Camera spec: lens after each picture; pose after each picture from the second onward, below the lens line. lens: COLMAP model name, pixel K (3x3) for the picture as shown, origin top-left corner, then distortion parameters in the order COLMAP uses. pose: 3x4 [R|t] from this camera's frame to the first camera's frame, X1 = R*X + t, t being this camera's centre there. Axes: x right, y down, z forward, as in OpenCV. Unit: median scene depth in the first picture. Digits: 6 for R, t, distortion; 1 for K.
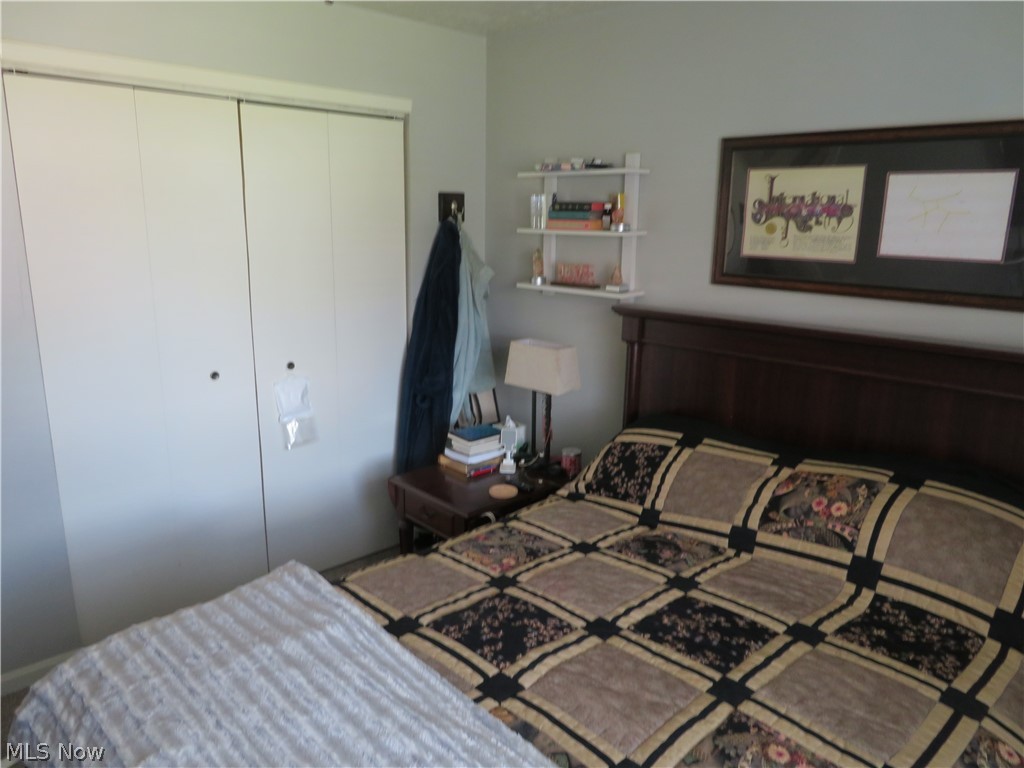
lens RADIAL K [[736.7, 0, 508.4], [0, 736.7, 382.6], [0, 0, 1]] dist [-0.007757, 0.003837]
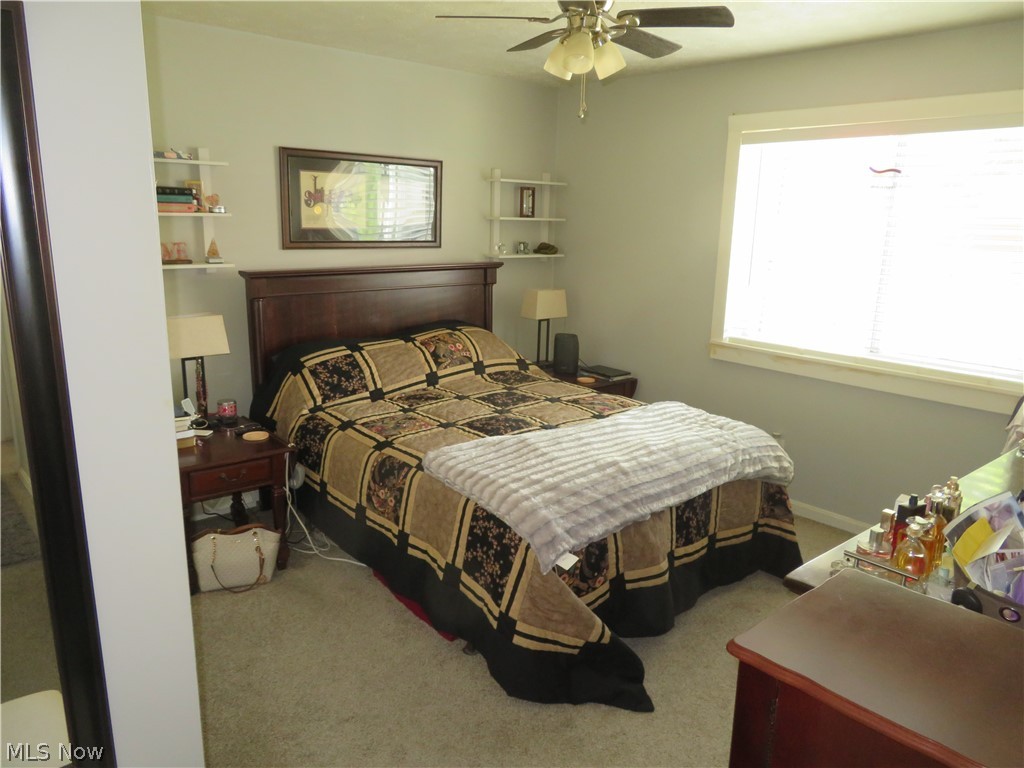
lens RADIAL K [[736.7, 0, 507.5], [0, 736.7, 384.8], [0, 0, 1]] dist [-0.007757, 0.003837]
pose [[0.052438, -0.236191, 0.970291, -1.439429], [0.203837, 0.953703, 0.221137, -0.140964], [-0.977599, 0.186186, 0.098155, 0.620517]]
